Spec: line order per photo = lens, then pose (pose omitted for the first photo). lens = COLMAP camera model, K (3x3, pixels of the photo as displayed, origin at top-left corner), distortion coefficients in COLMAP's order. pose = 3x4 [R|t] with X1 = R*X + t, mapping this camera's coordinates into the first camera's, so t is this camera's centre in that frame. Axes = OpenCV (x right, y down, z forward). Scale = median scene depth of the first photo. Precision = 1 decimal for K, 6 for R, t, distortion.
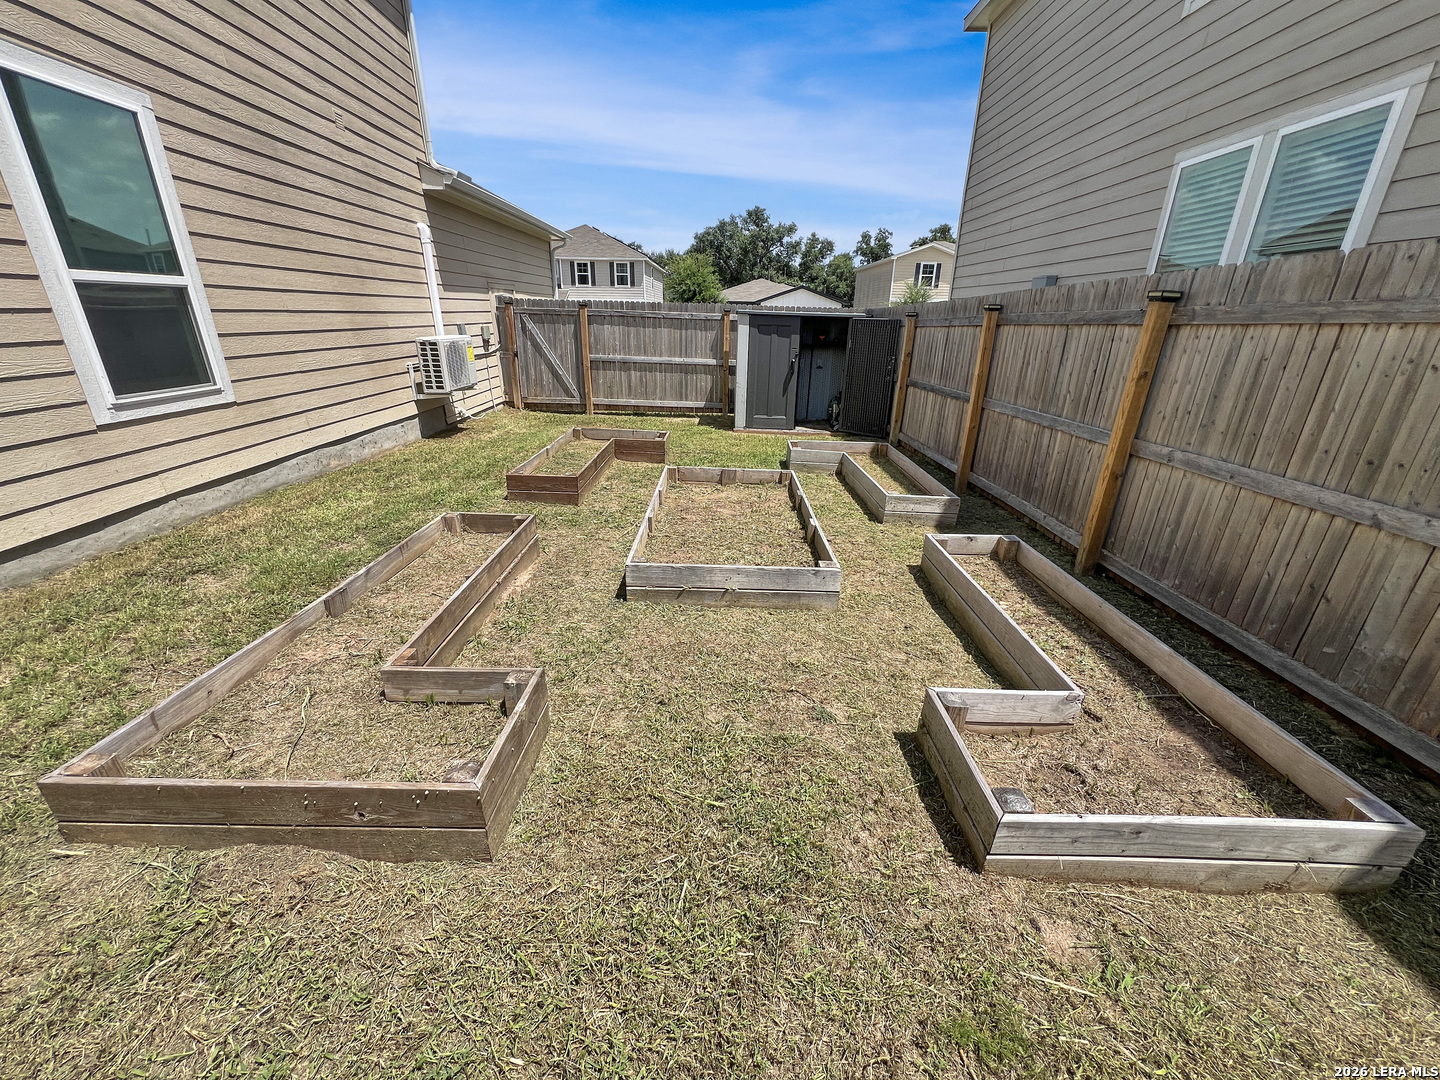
lens RADIAL K [[579.0, 0, 722.8], [0, 579.0, 548.4], [0, 0, 1]] dist [0.016799, 0.000104]
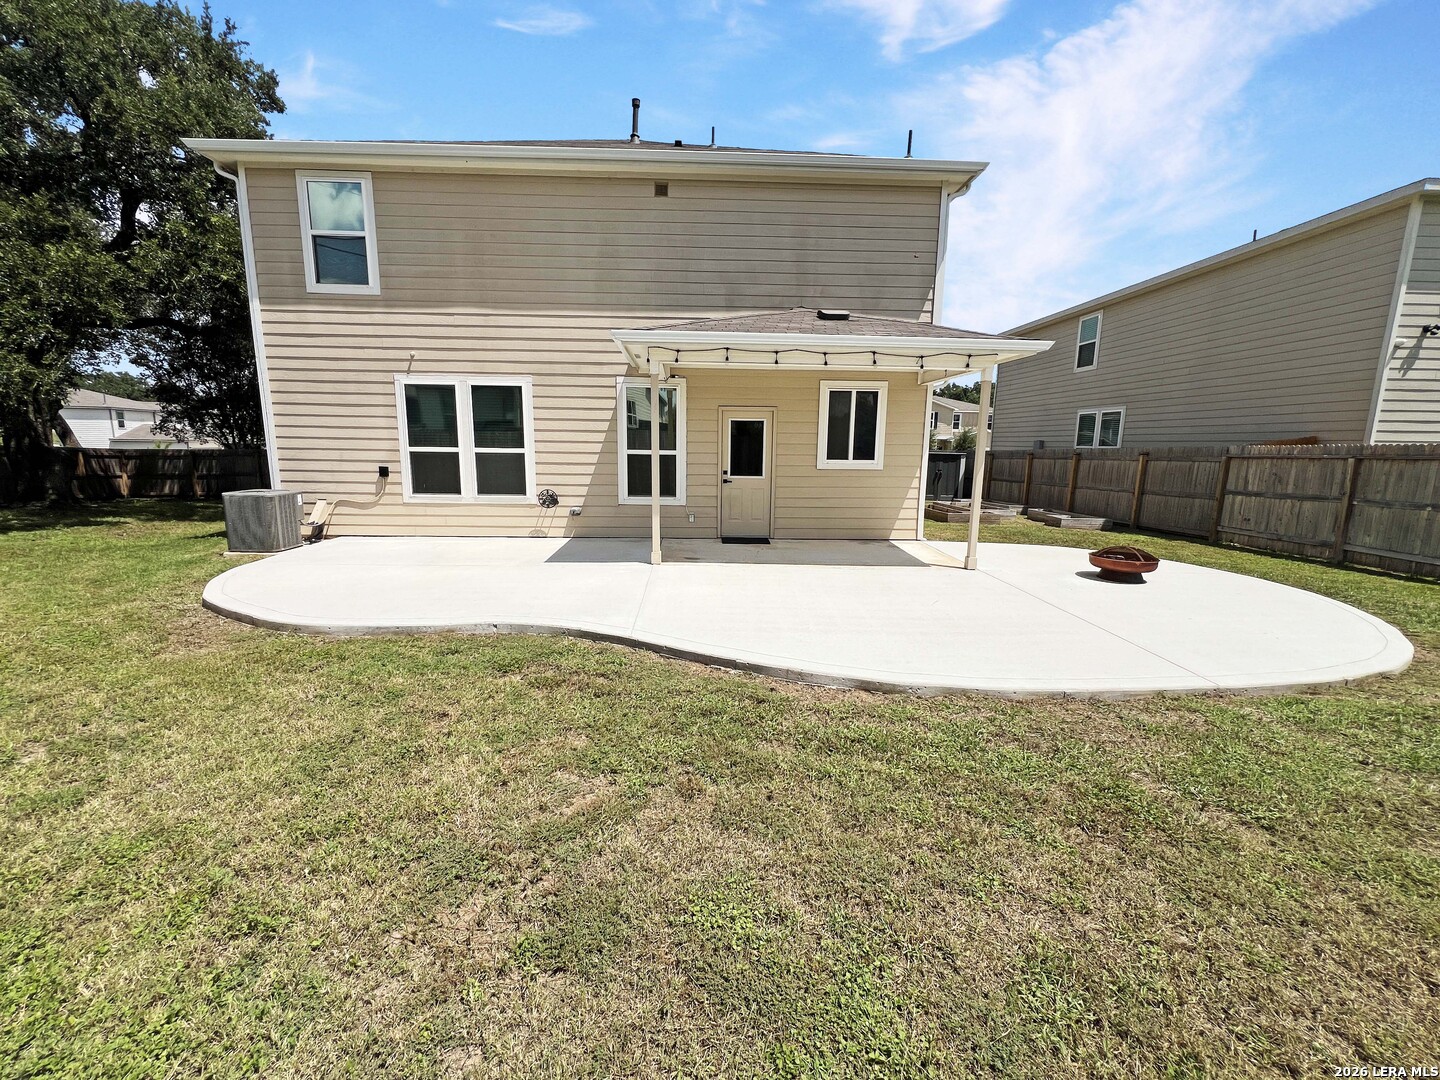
lens RADIAL K [[579.0, 0, 722.8], [0, 579.0, 548.4], [0, 0, 1]] dist [0.016799, 0.000104]
pose [[0.998855, -0.045722, 0.014105, -1.057163], [0.047655, 0.977057, -0.207577, 0.562237], [-0.004290, 0.208011, 0.978117, -1.660904]]
